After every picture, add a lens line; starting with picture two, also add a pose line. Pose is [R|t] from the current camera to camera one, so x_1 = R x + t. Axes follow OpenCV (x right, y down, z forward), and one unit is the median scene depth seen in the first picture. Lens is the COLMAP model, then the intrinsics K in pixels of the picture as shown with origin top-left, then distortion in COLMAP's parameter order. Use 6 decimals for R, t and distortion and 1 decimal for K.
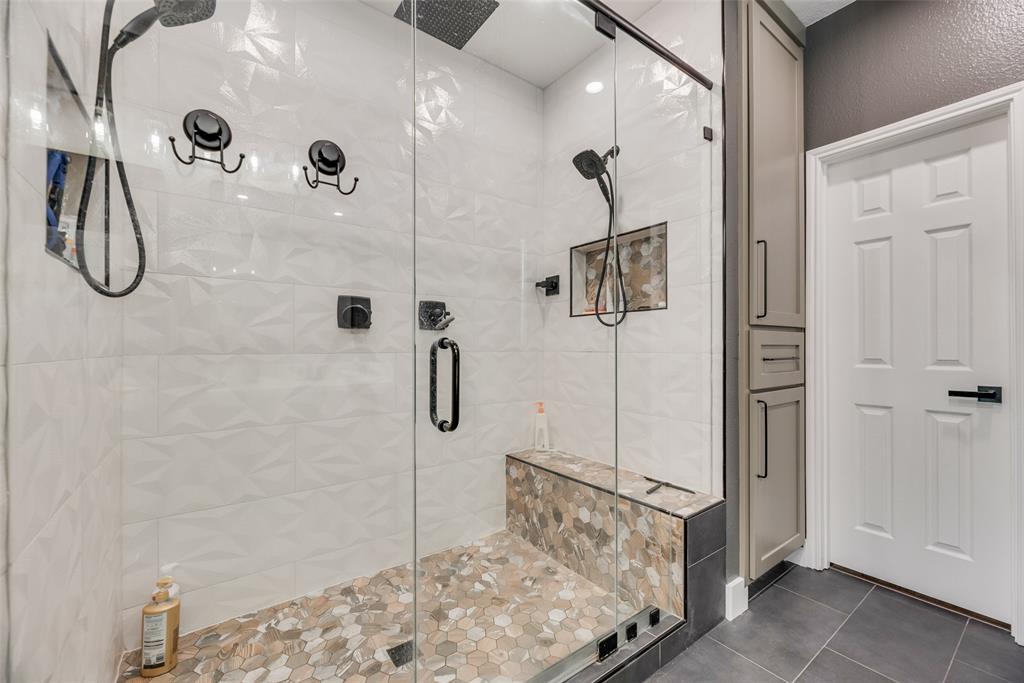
lens RADIAL K [[414.5, 0, 515.0], [0, 414.5, 345.3], [0, 0, 1]] dist [-0.000403, -0.000247]
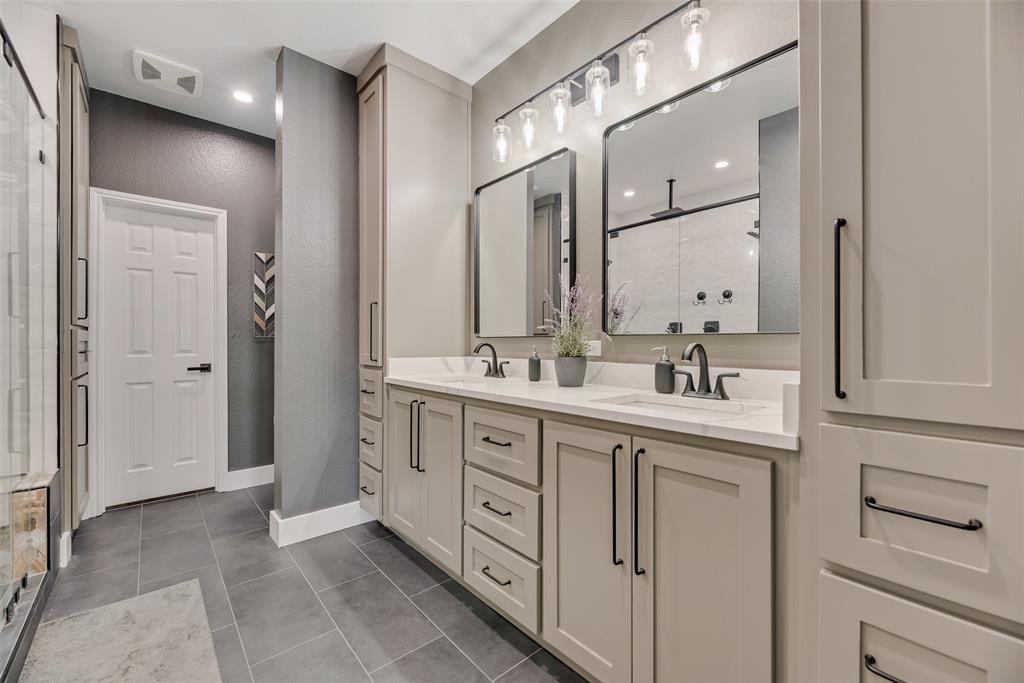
lens RADIAL K [[412.5, 0, 512.3], [0, 412.5, 347.2], [0, 0, 1]] dist [-0.001310, -0.000230]
pose [[-0.086220, -0.011976, 0.996204, -0.768615], [-0.004705, 0.999921, 0.011613, -0.002433], [-0.996265, -0.003686, -0.086270, -0.197674]]
